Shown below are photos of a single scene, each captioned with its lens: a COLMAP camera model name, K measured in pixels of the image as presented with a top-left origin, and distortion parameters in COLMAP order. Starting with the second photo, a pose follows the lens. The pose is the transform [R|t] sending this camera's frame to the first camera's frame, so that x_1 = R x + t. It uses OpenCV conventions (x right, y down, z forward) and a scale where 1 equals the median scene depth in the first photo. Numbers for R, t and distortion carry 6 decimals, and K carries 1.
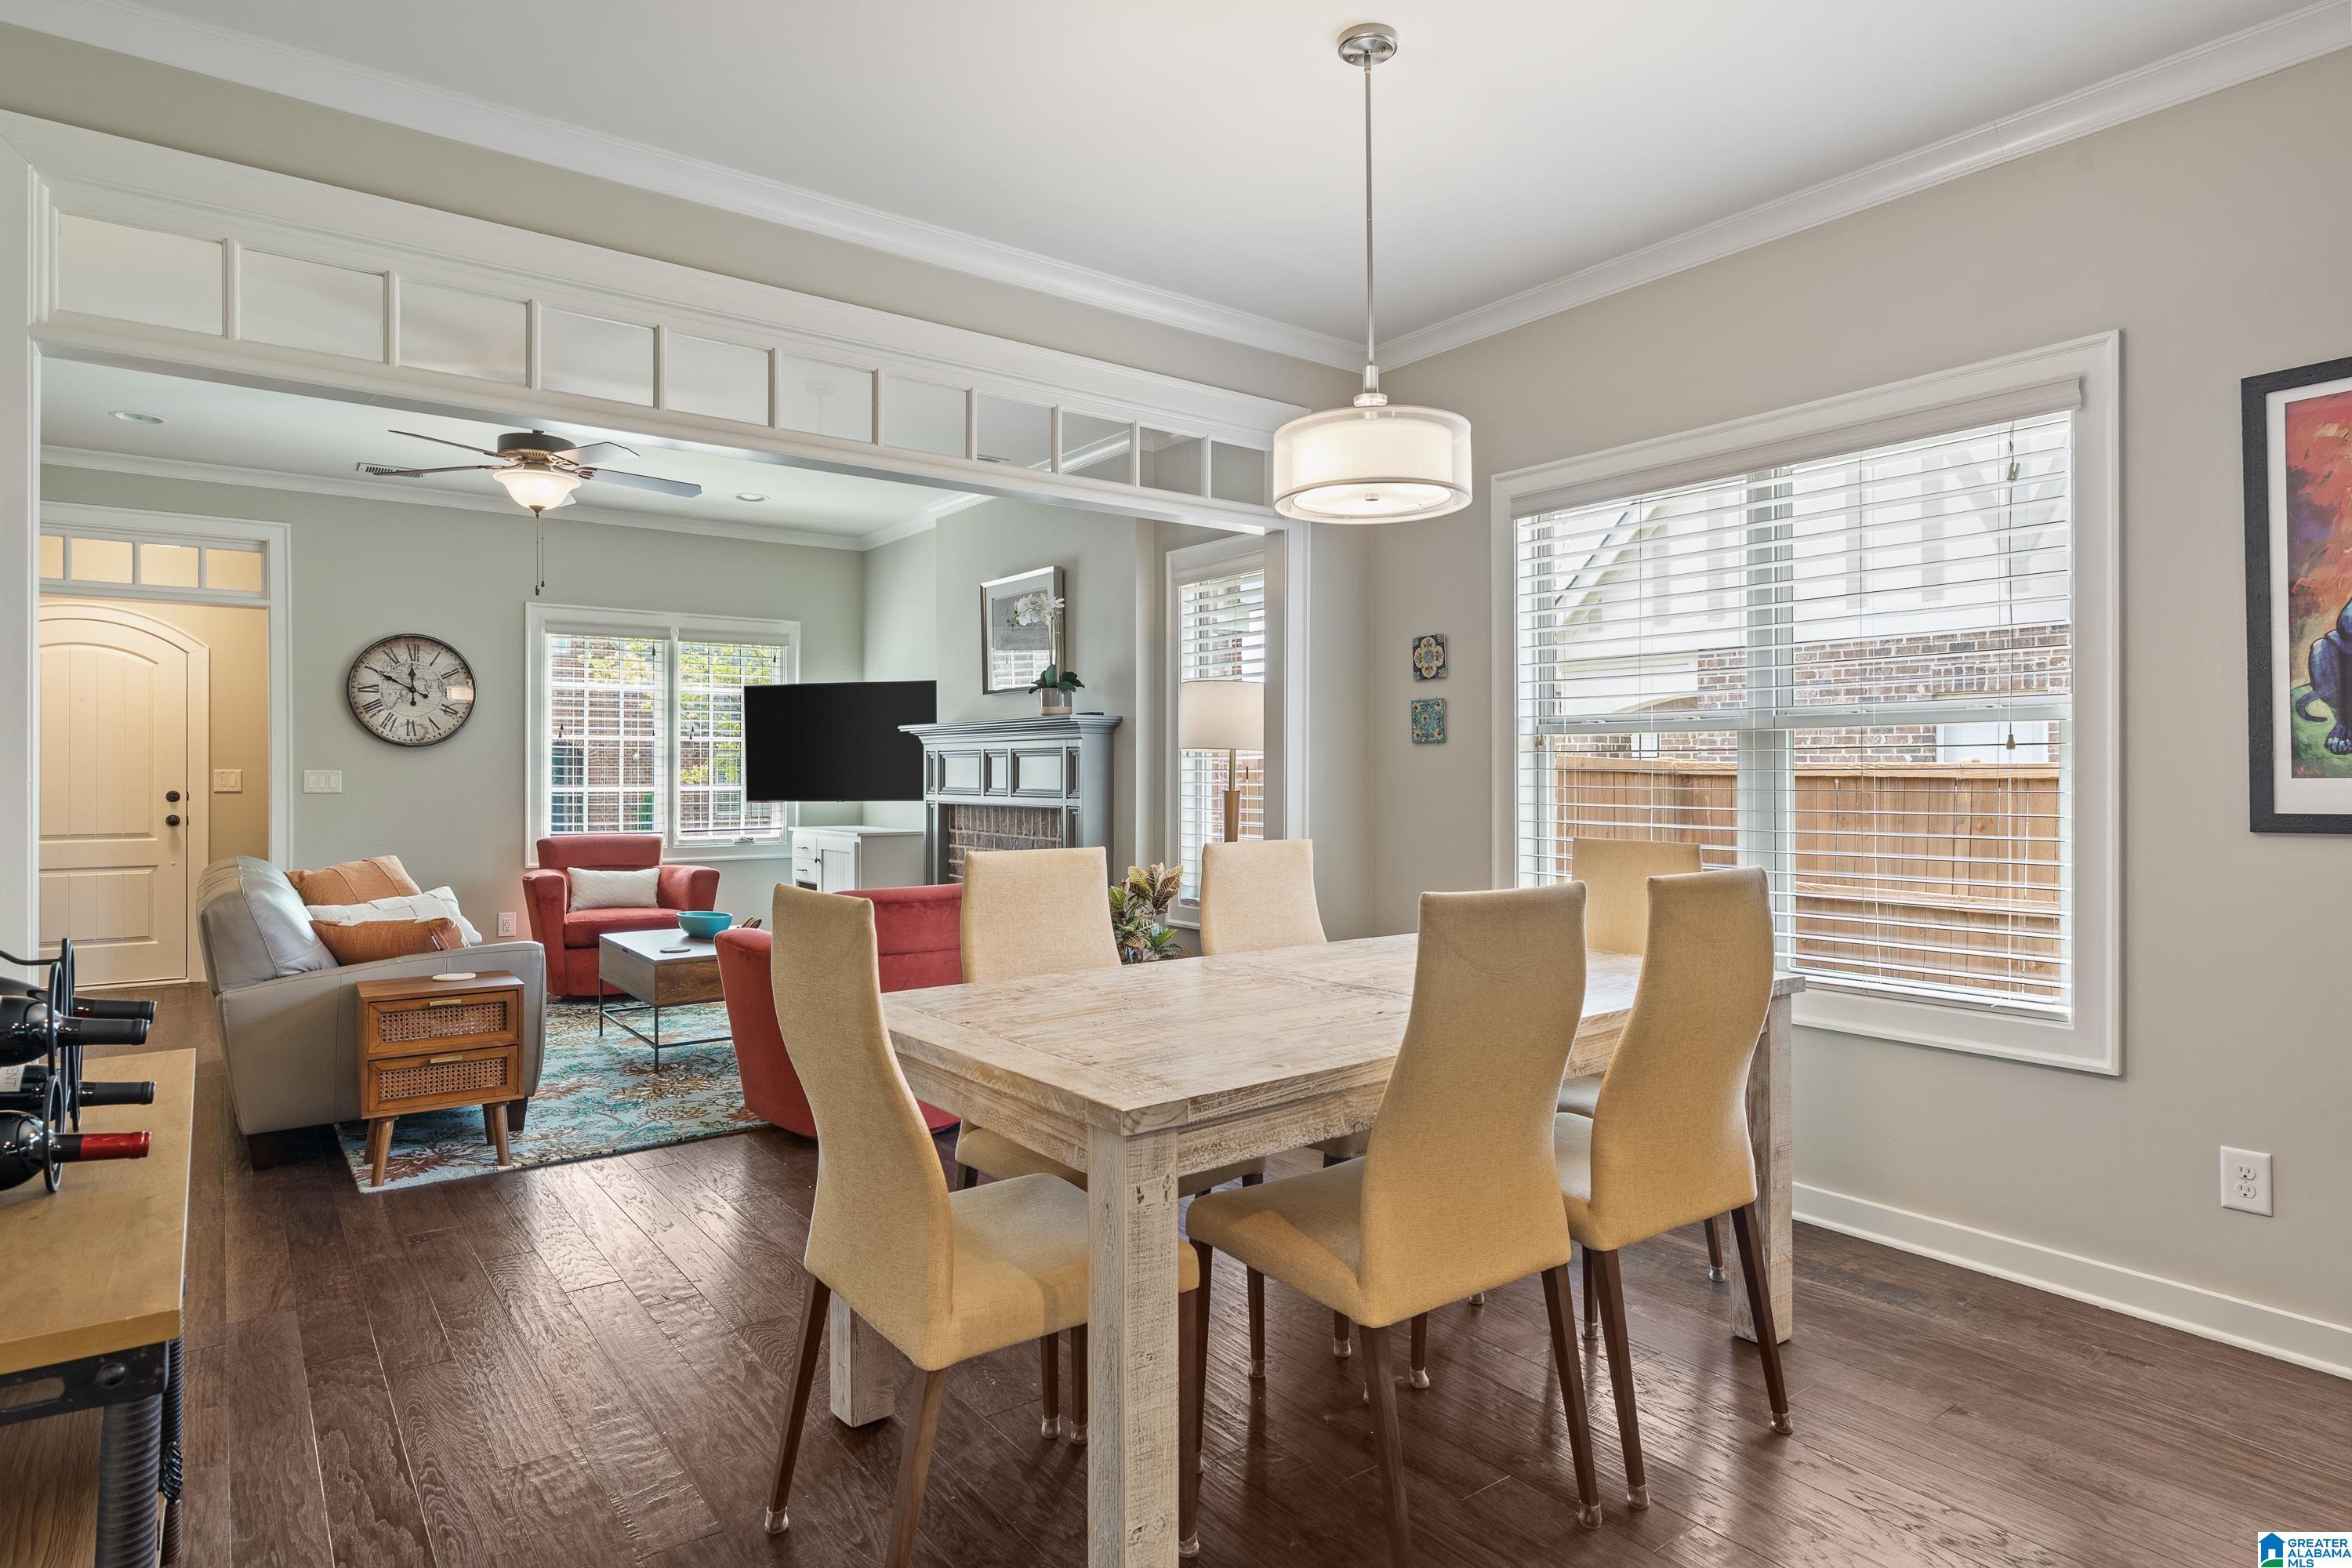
lens RADIAL K [[1303.7, 0, 1176.0], [0, 1303.7, 775.4], [0, 0, 1]] dist [-0.005185, -0.005323]
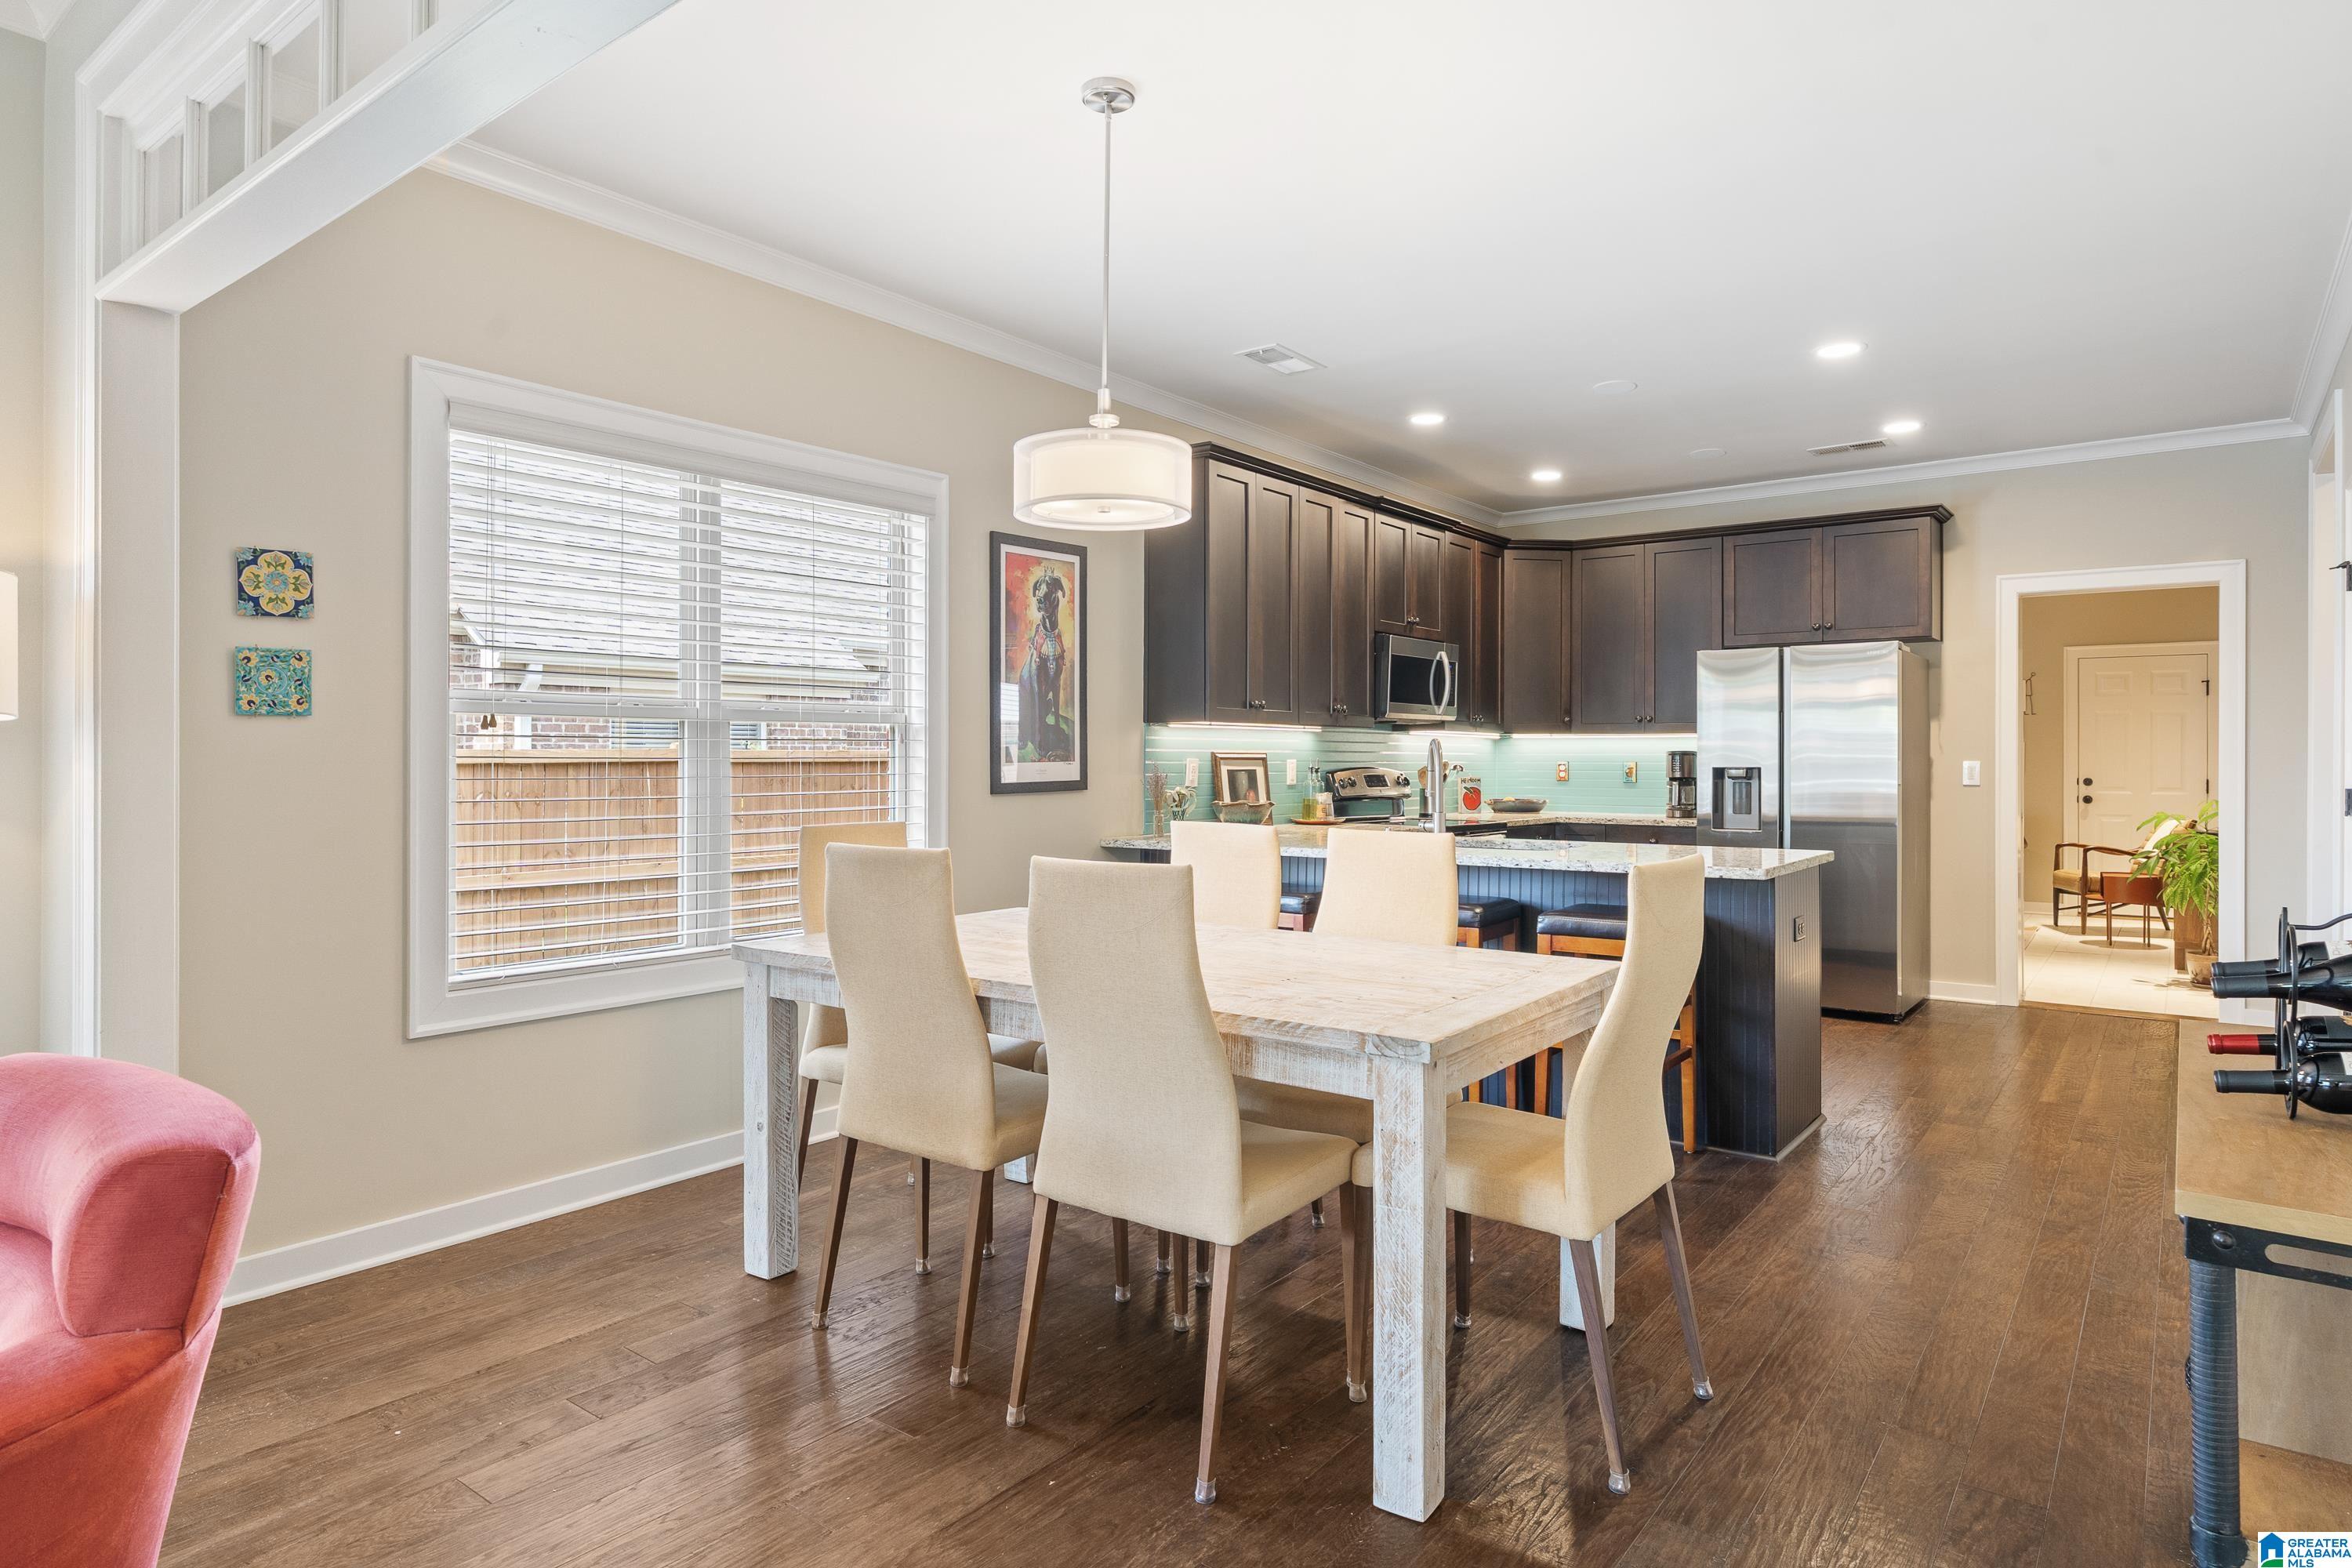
lens RADIAL K [[1303.7, 0, 1172.9], [0, 1303.7, 746.7], [0, 0, 1]] dist [-0.005185, -0.005323]
pose [[-0.266600, 0.008057, 0.963773, -0.363619], [0.000926, 0.999967, -0.008103, -0.002357], [-0.963807, -0.001268, -0.266599, 0.493710]]
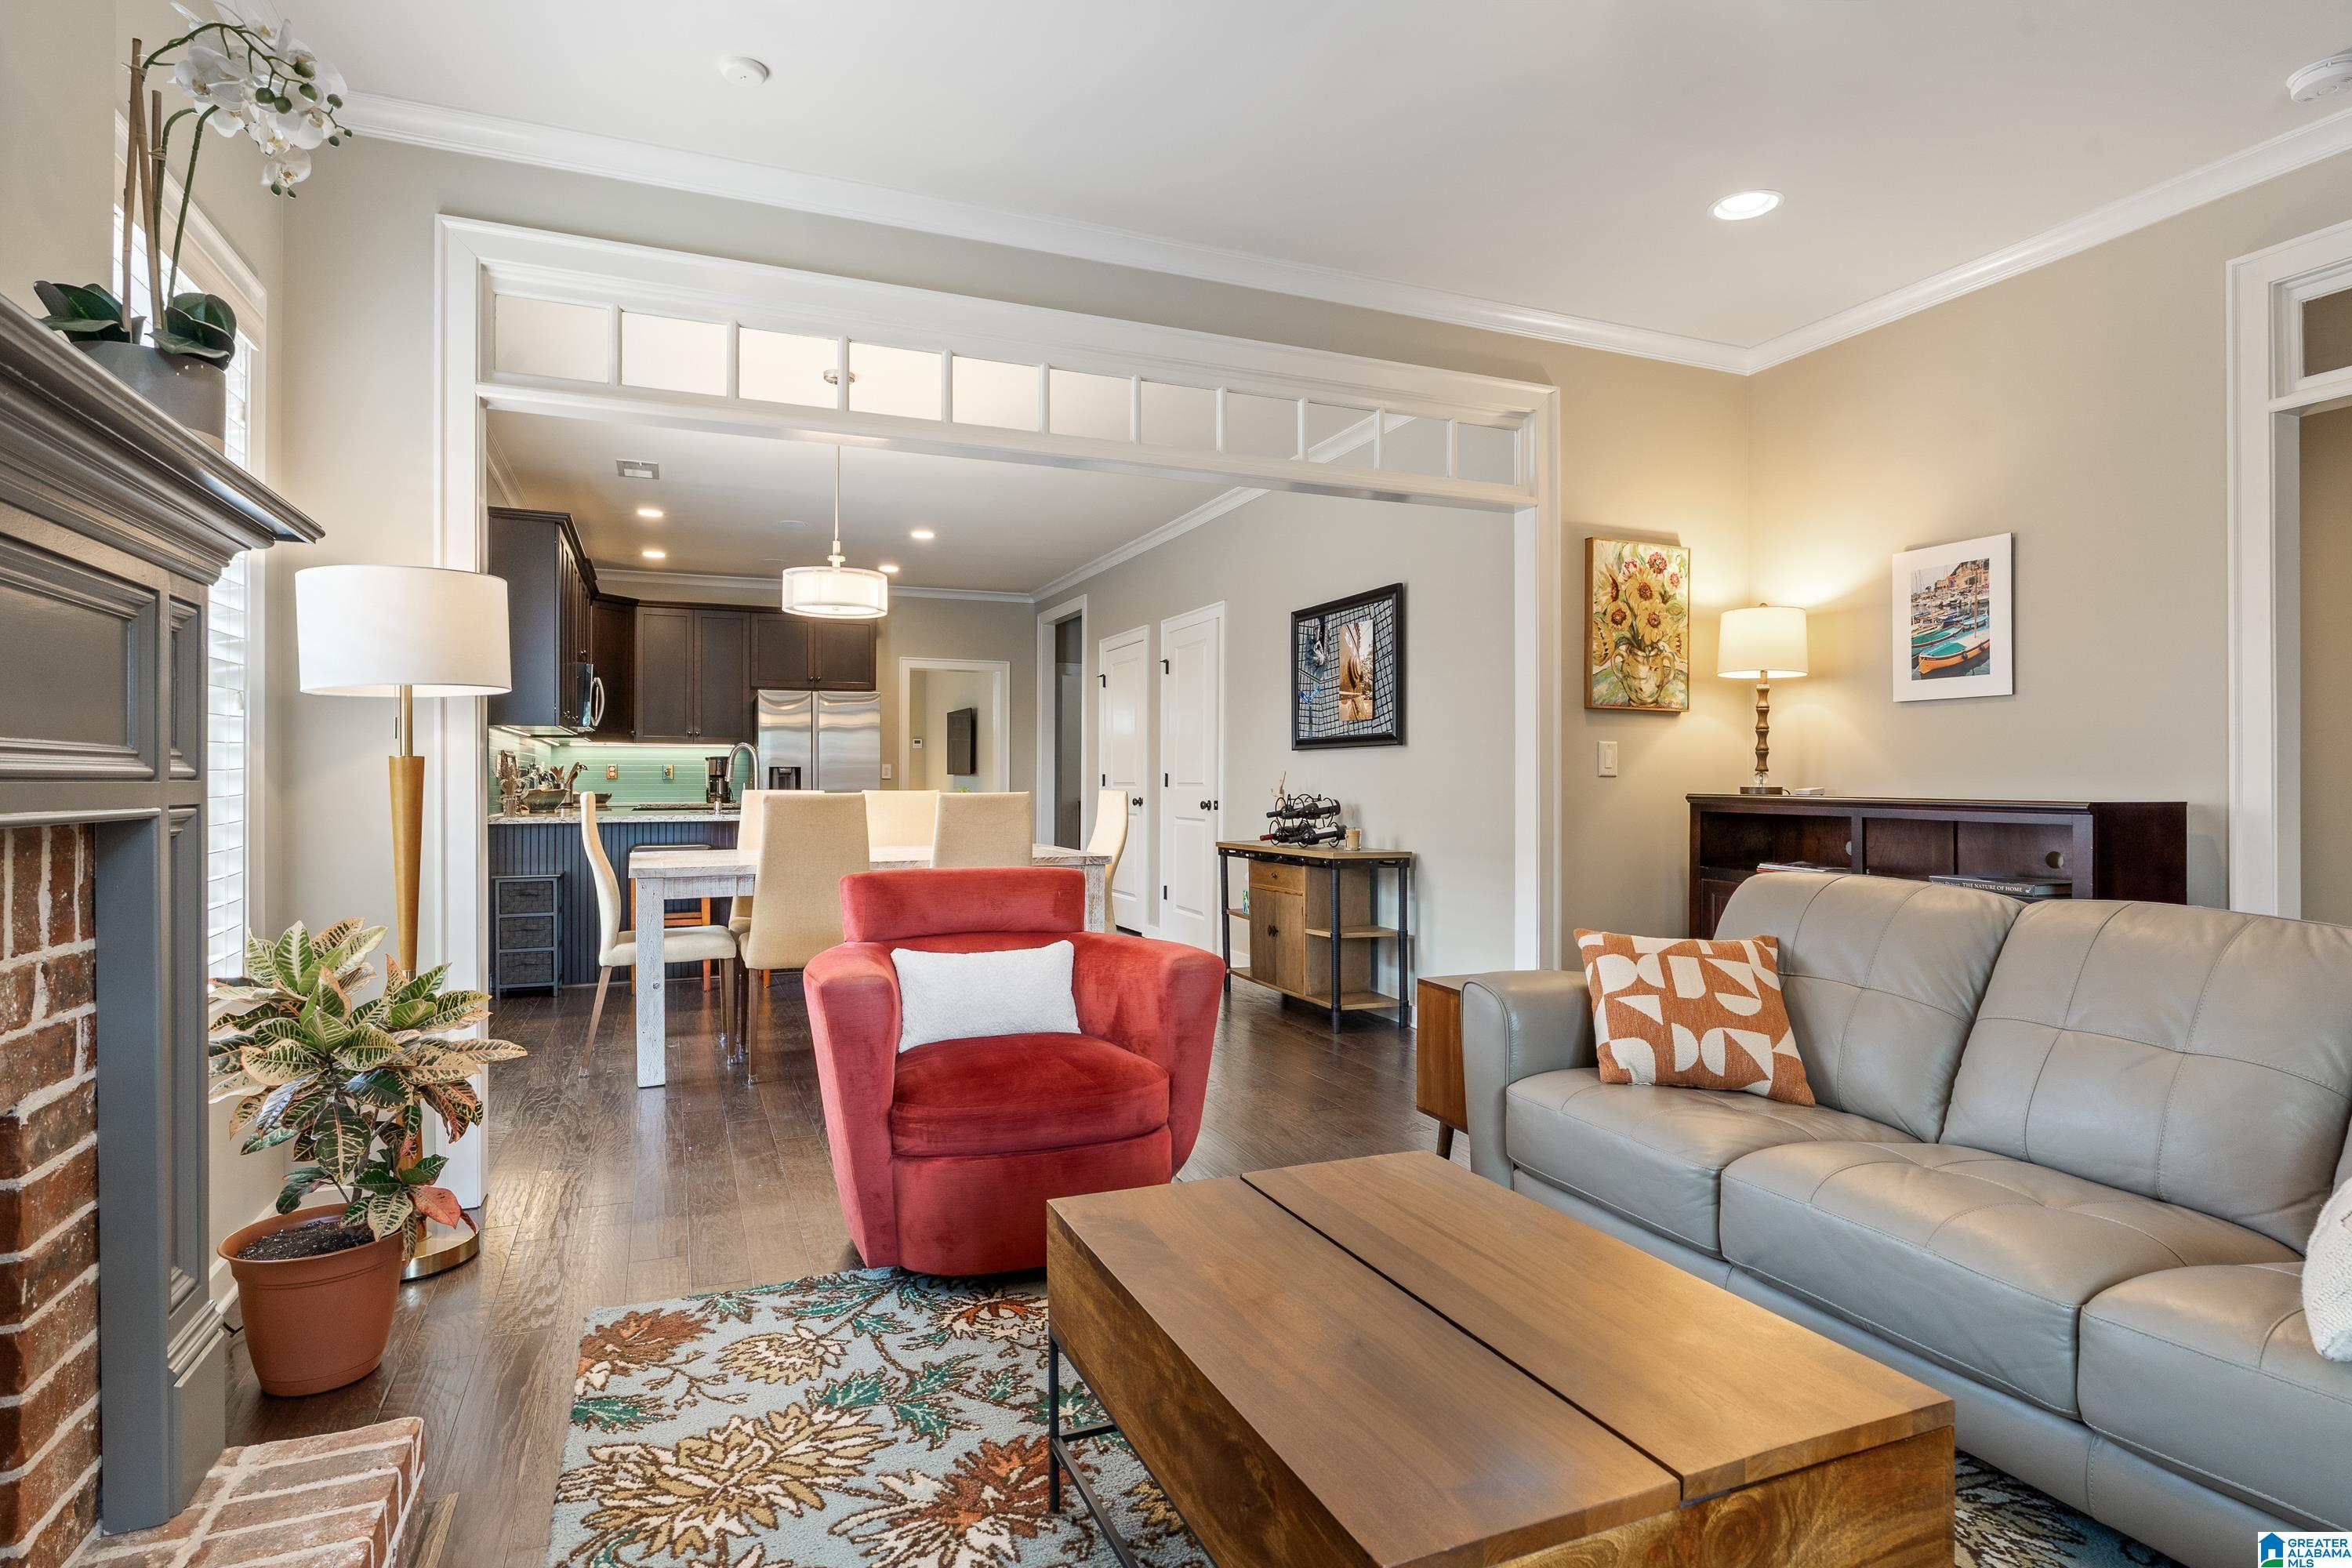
lens RADIAL K [[1215.4, 0, 1164.8], [0, 1215.4, 778.4], [0, 0, 1]] dist [-0.002881, -0.000909]
pose [[-0.968272, -0.000434, 0.249899, -0.309248], [-0.000040, 0.999999, 0.001582, 0.015112], [-0.249899, 0.001522, -0.968271, 1.054218]]
